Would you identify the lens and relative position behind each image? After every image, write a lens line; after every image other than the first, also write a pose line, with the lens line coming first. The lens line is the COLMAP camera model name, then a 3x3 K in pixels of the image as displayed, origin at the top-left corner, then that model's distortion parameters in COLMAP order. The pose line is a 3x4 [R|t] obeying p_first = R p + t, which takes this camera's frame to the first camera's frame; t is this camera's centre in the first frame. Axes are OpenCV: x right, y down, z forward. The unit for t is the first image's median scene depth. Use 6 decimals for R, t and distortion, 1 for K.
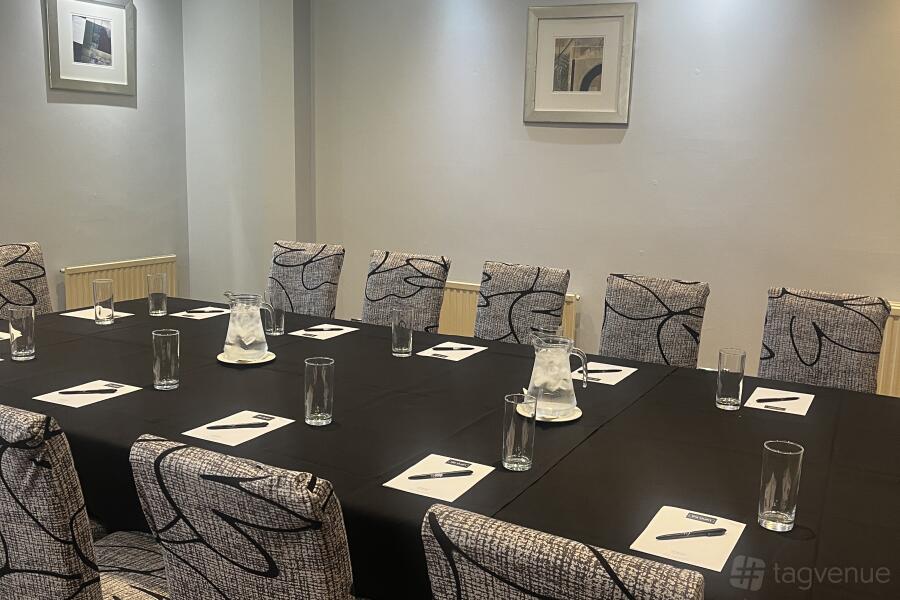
lens RADIAL K [[895.1, 0, 449.1], [0, 895.1, 304.1], [0, 0, 1]] dist [0.038232, 0.000000]
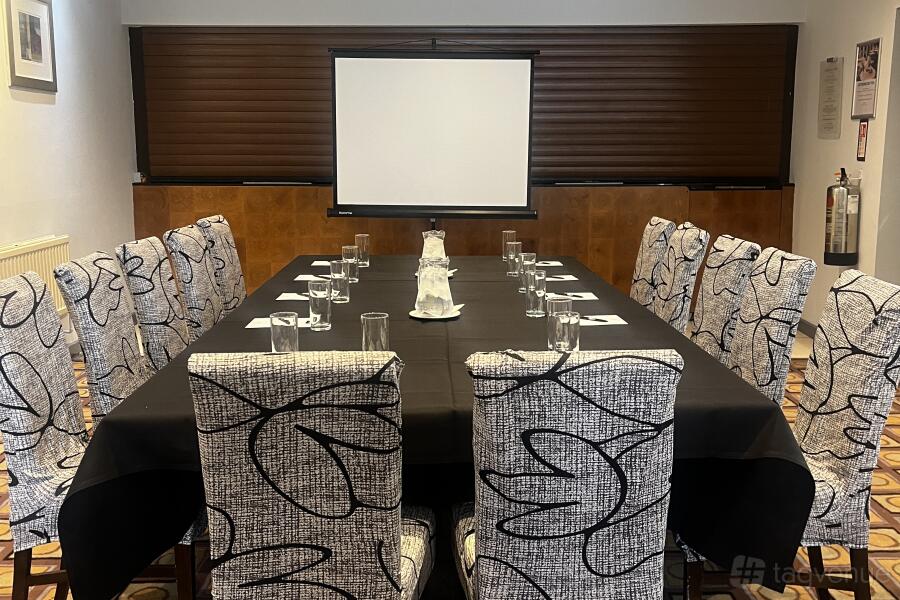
lens RADIAL K [[895.1, 0, 451.3], [0, 895.1, 293.8], [0, 0, 1]] dist [0.038232, 0.000000]
pose [[-0.487863, -0.165868, 0.857017, -0.704383], [0.144851, 0.952787, 0.266861, -0.152513], [-0.860818, 0.254331, -0.440803, 0.875176]]
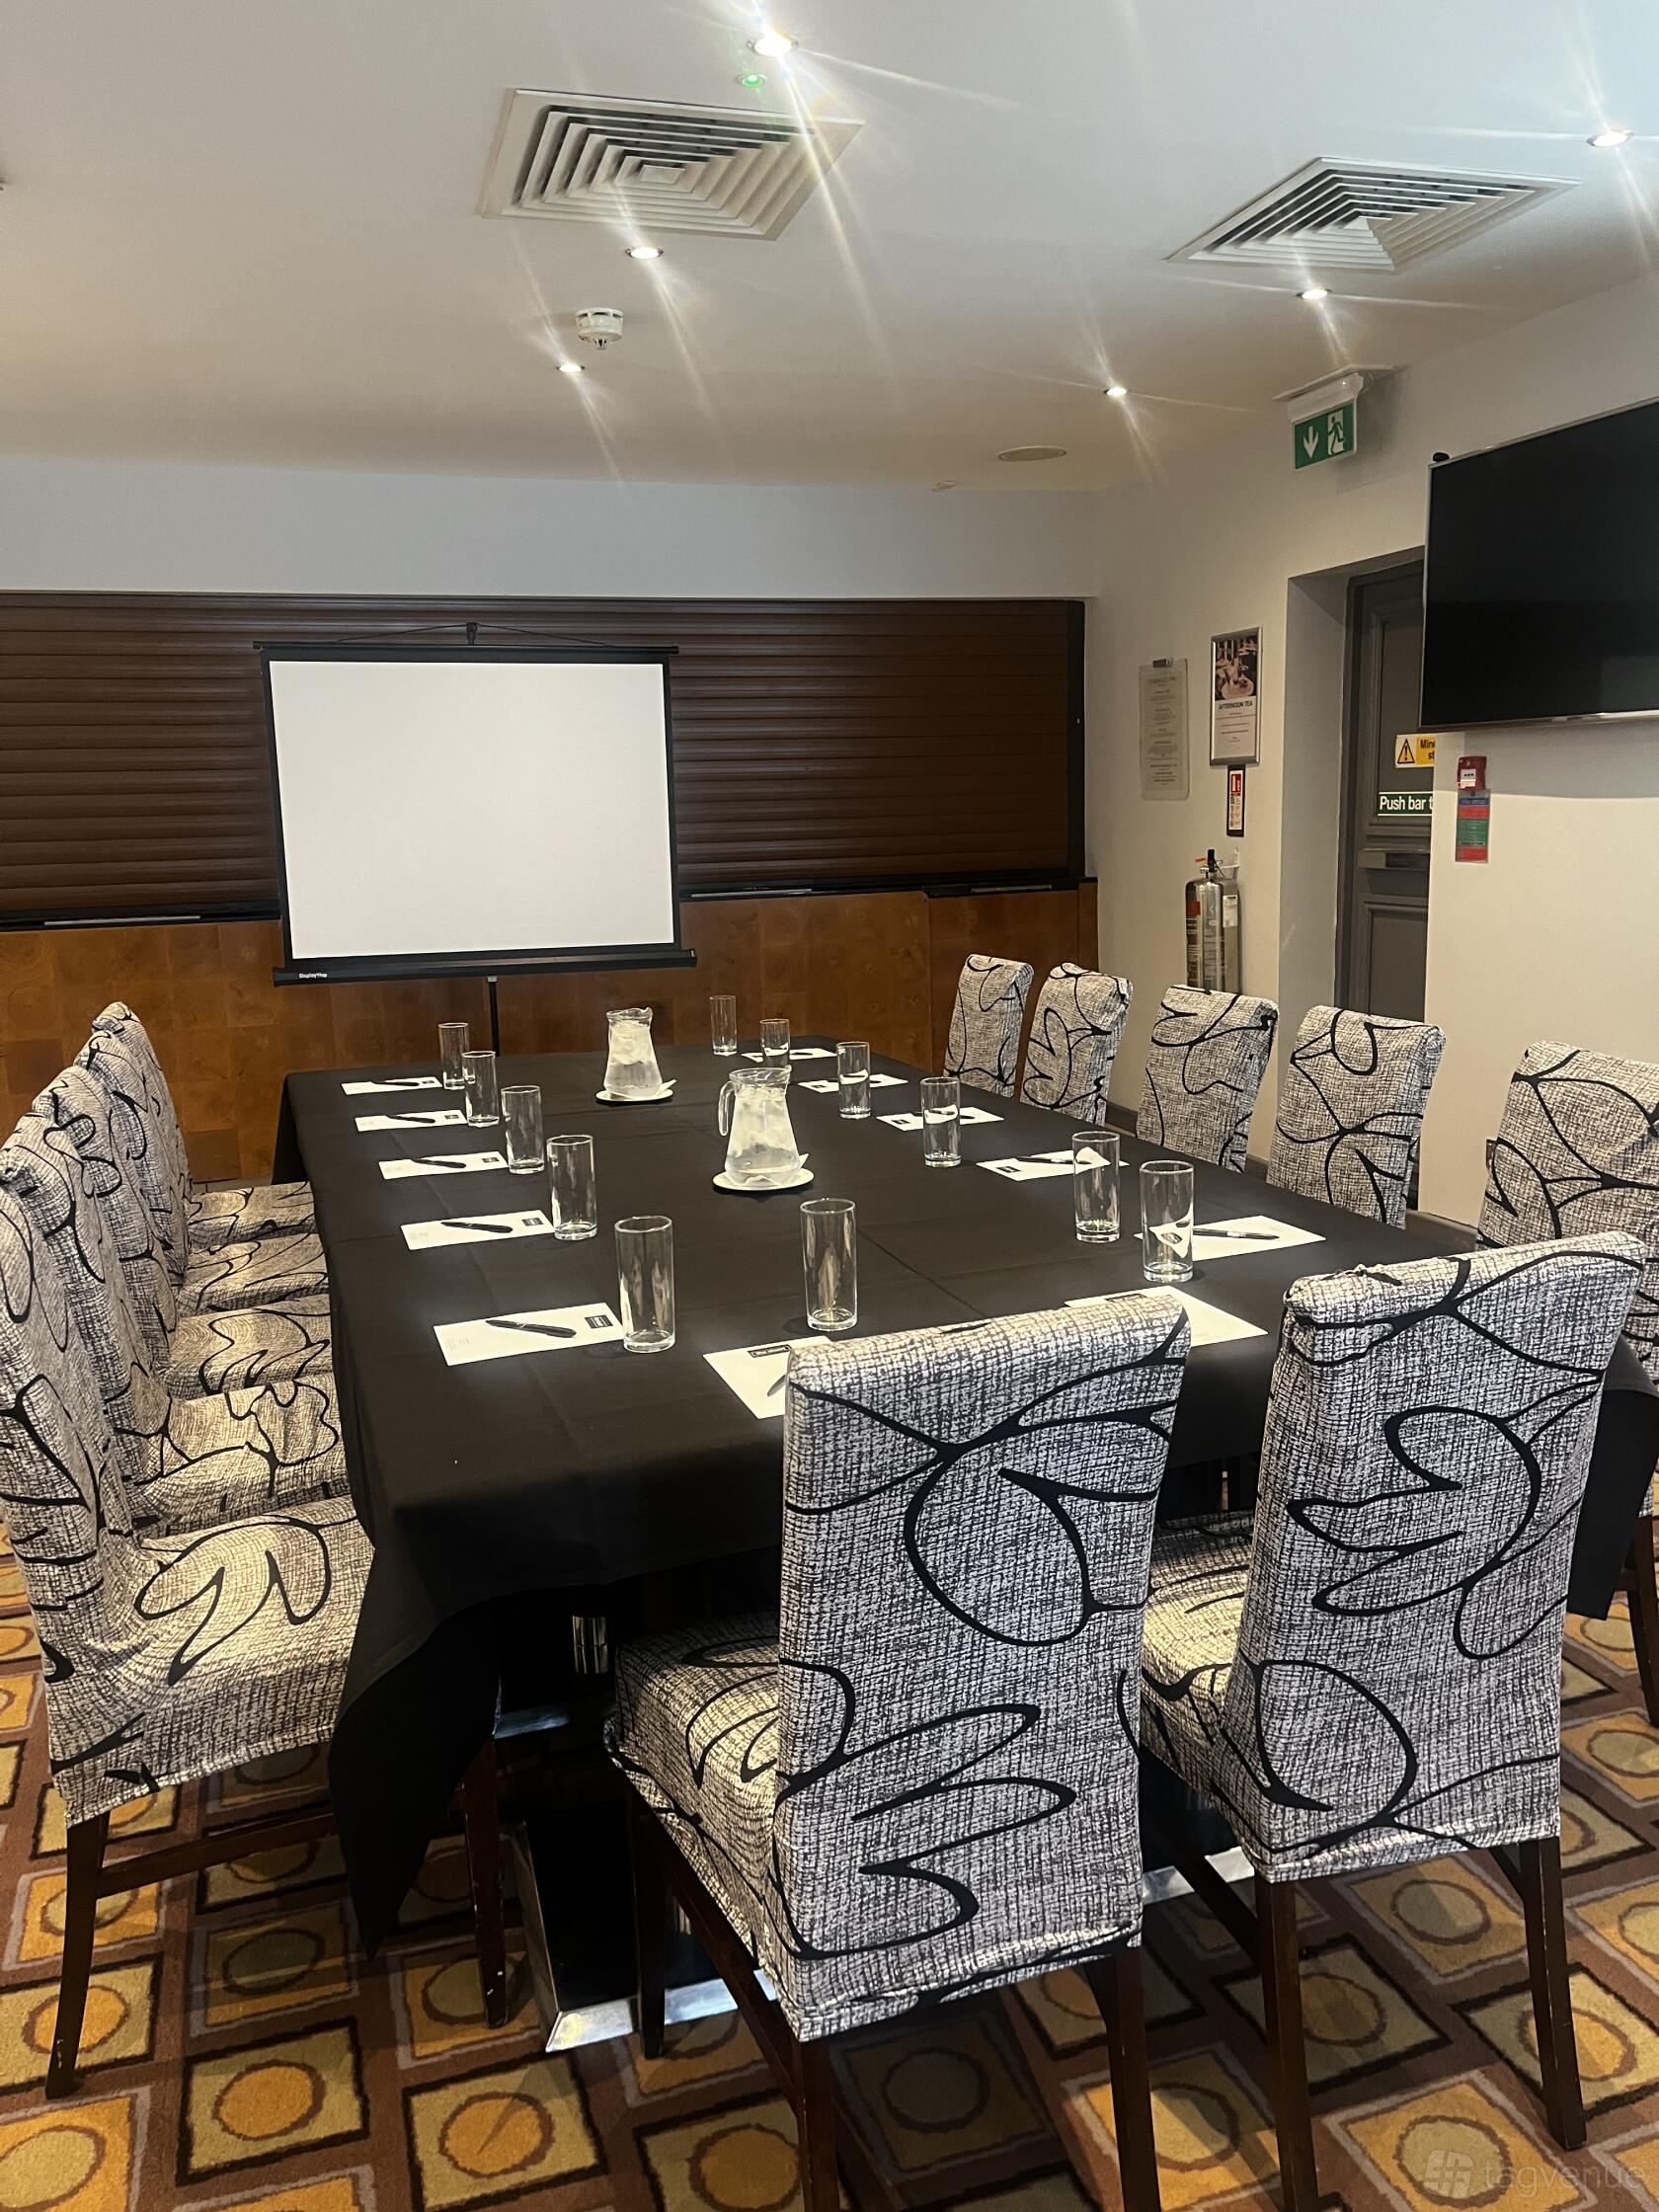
lens RADIAL K [[1655.3, 0, 827.4], [0, 1655.3, 1108.4], [0, 0, 1]] dist [0.041697, -0.021851]
pose [[-0.735950, -0.125917, 0.665223, -0.563554], [0.133054, 0.936493, 0.324464, -0.187864], [-0.663833, 0.327300, -0.672459, 0.992570]]
